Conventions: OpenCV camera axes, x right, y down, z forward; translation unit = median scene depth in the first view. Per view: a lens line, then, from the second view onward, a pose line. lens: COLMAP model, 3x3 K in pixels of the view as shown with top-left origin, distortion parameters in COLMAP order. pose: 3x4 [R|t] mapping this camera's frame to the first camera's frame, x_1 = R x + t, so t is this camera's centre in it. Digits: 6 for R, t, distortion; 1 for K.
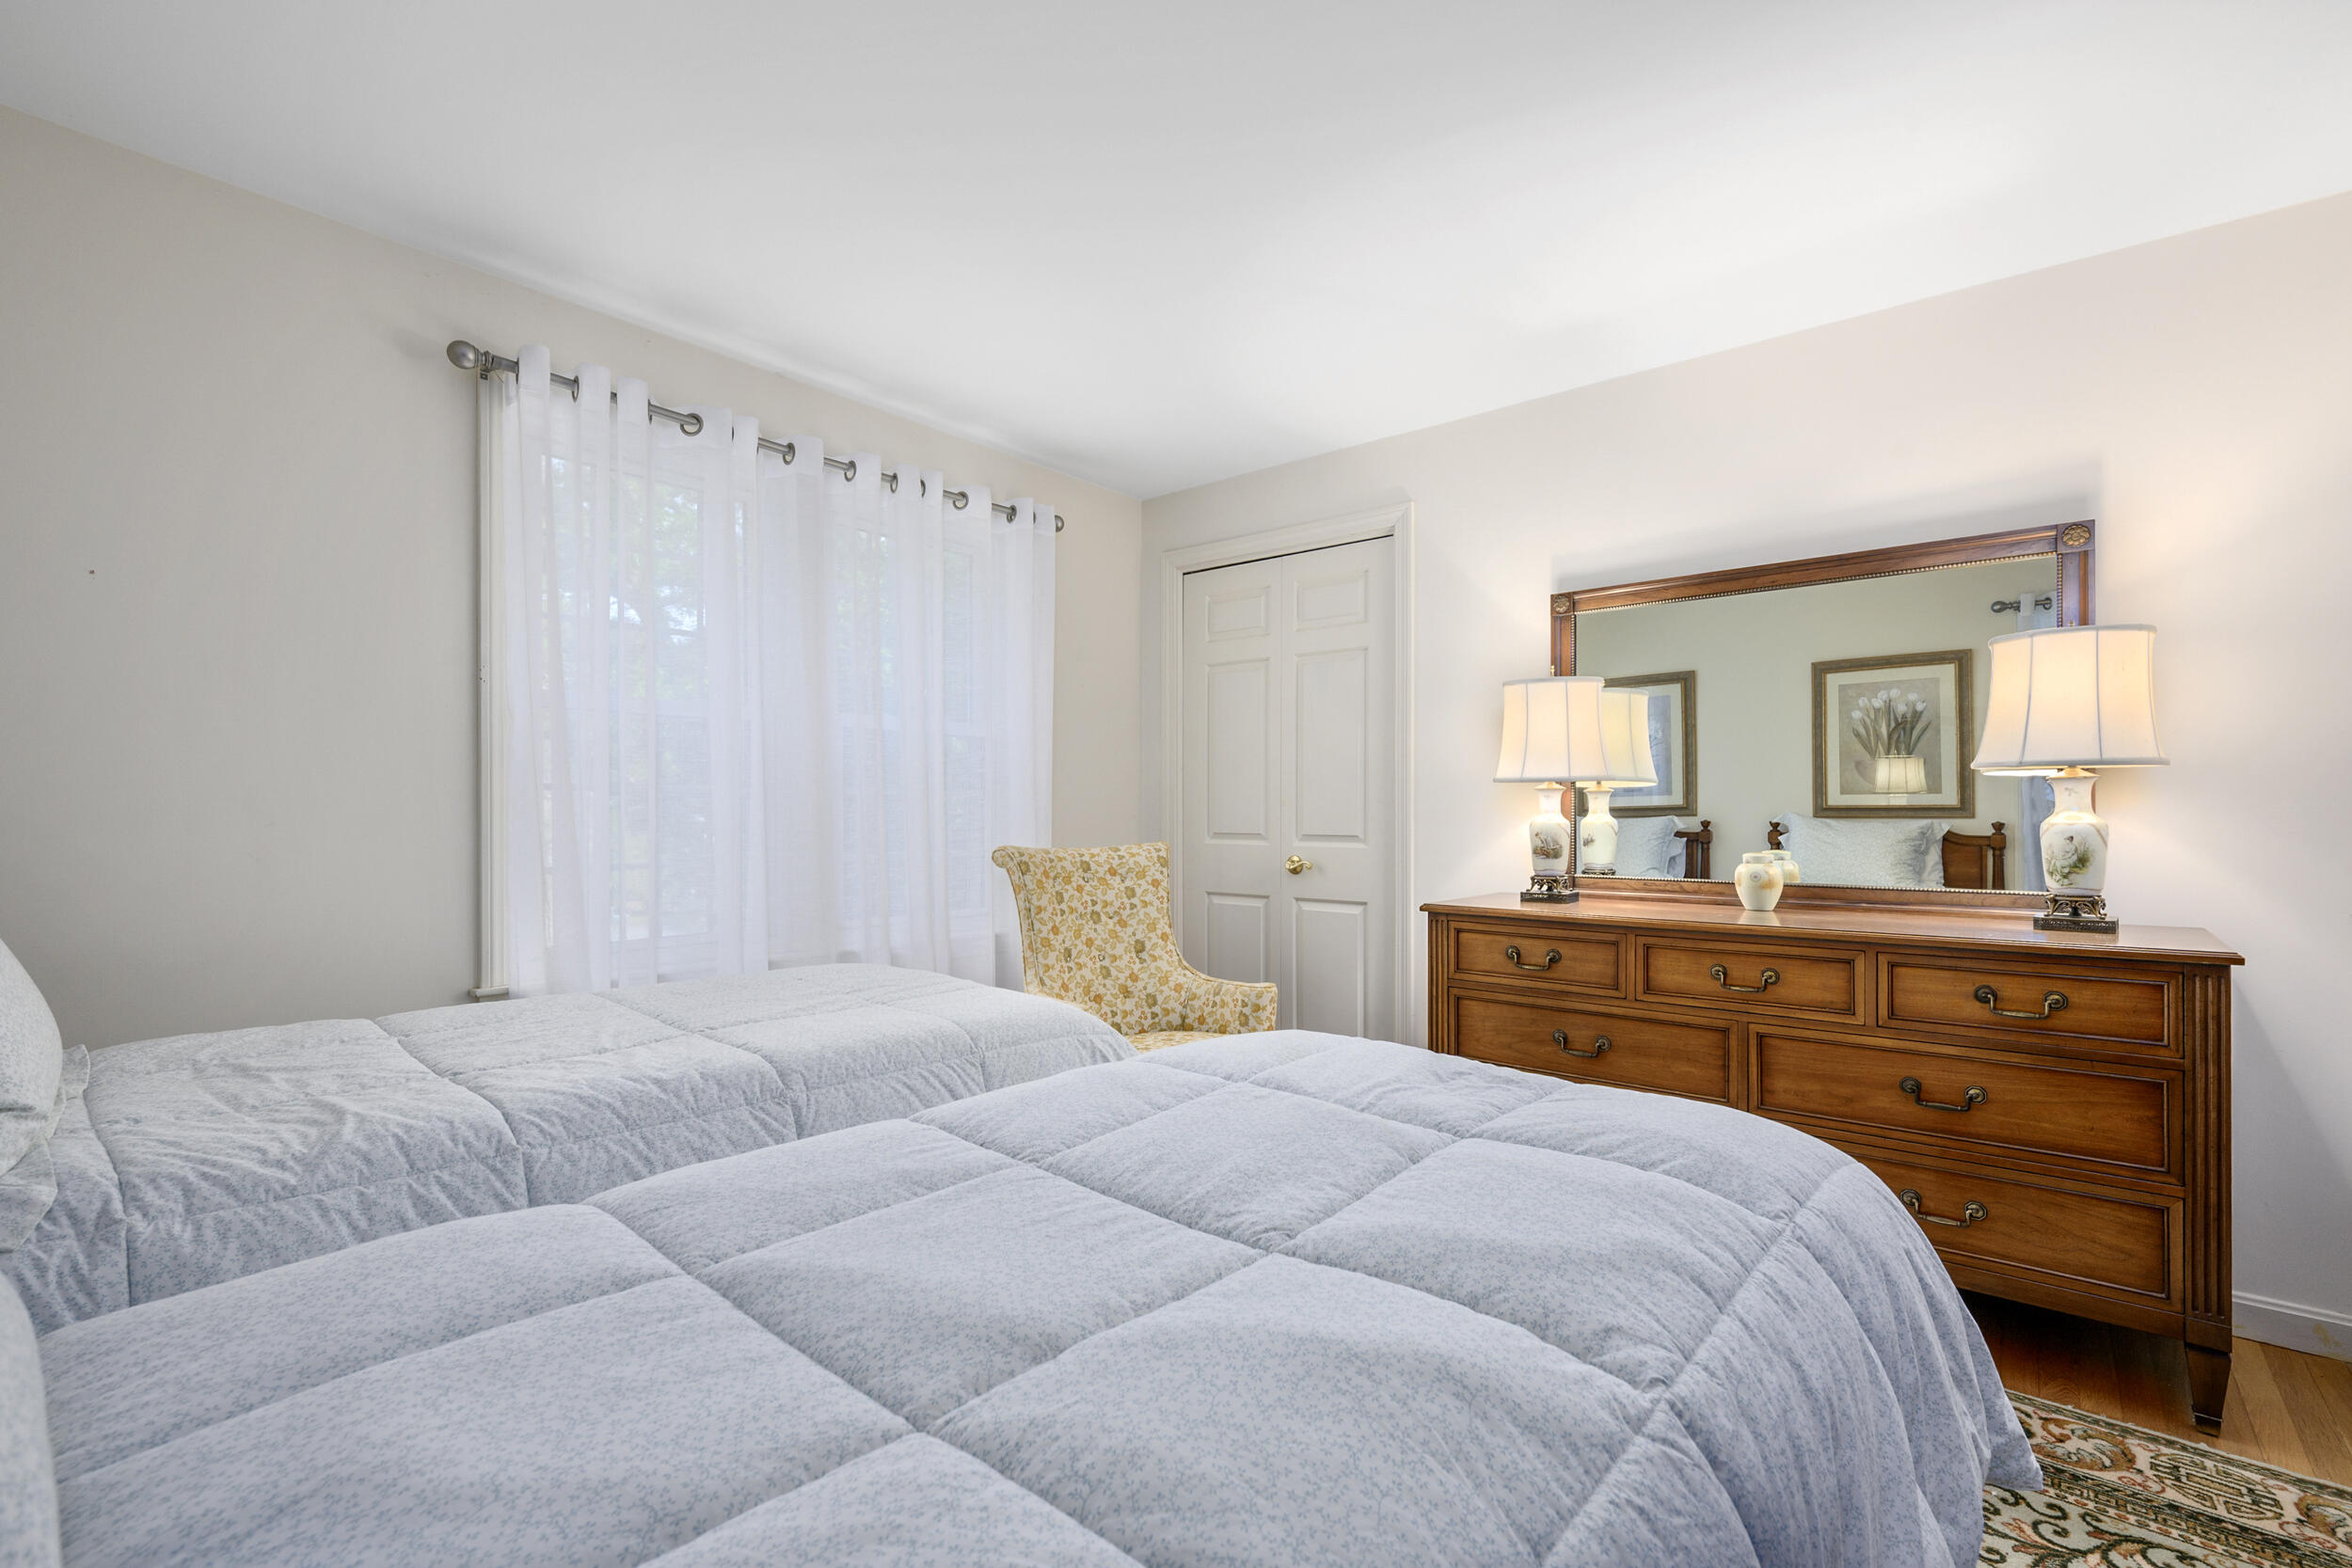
lens RADIAL K [[1053.4, 0, 1178.2], [0, 1053.4, 798.8], [0, 0, 1]] dist [-0.000620, -0.000028]
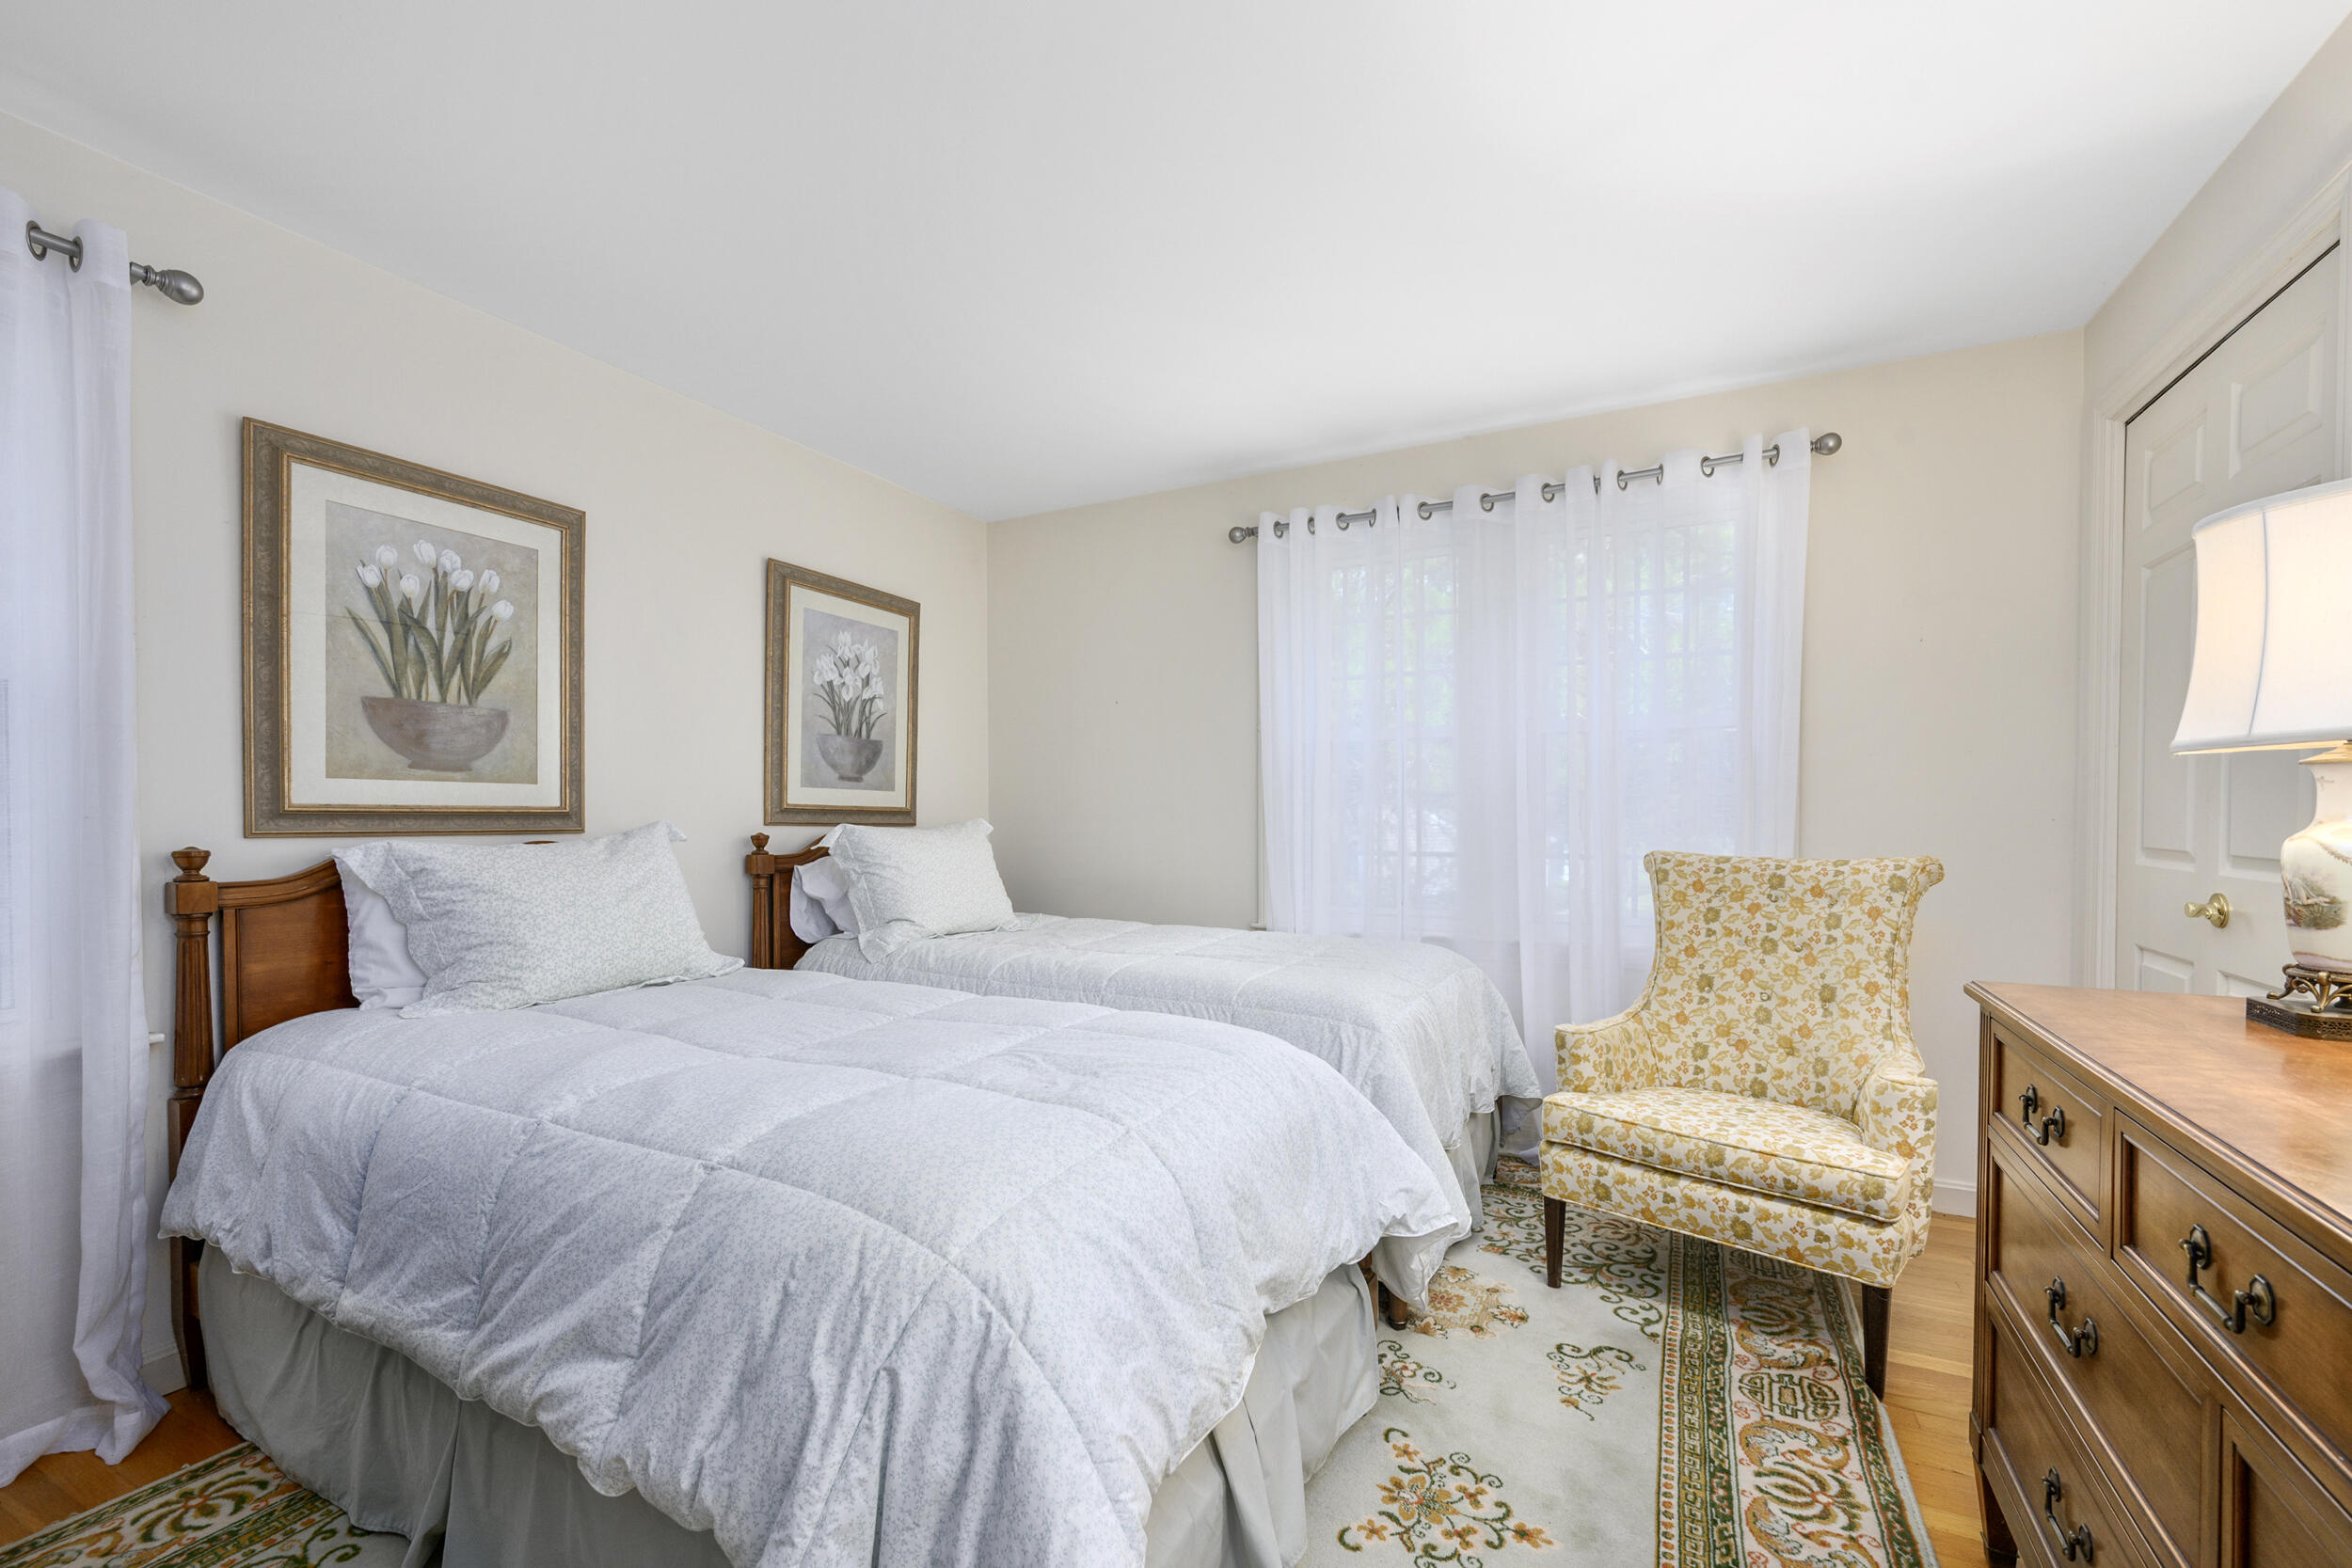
lens RADIAL K [[966.1, 0, 1172.9], [0, 966.1, 801.9], [0, 0, 1]] dist [-0.002649, 0.000106]
pose [[0.222457, -0.006054, -0.974924, 0.533598], [0.016700, 0.999858, -0.002398, -0.001968], [0.974799, -0.015748, 0.222527, 0.402082]]
